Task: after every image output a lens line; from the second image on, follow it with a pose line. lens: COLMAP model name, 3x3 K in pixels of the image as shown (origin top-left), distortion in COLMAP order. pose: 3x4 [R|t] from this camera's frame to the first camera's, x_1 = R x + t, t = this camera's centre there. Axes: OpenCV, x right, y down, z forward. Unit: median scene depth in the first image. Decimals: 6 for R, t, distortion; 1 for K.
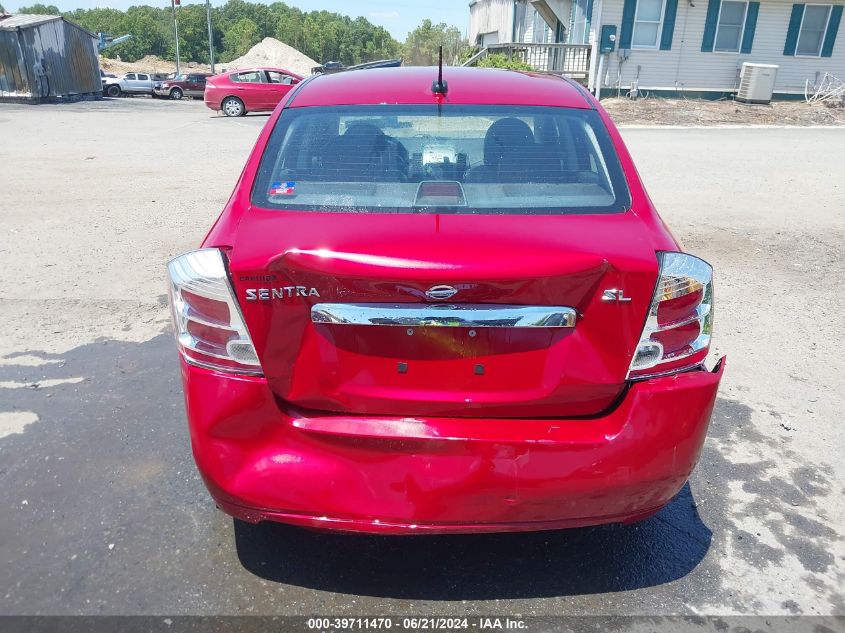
lens RADIAL K [[632.3, 0, 422.5], [0, 632.3, 316.5], [0, 0, 1]] dist [-0.004330, 0.006958]
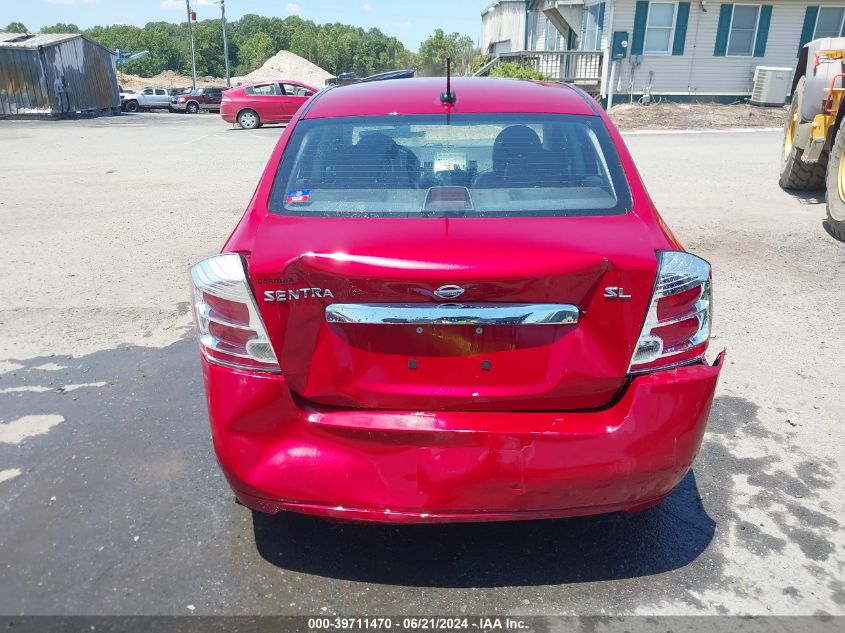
lens RADIAL K [[668.2, 0, 422.5], [0, 668.2, 316.5], [0, 0, 1]] dist [-0.001842, 0.005096]
pose [[0.999481, -0.008813, -0.030982, 0.017599], [0.007941, 0.999571, -0.028184, 0.030335], [0.031217, 0.027923, 0.999122, -0.096518]]
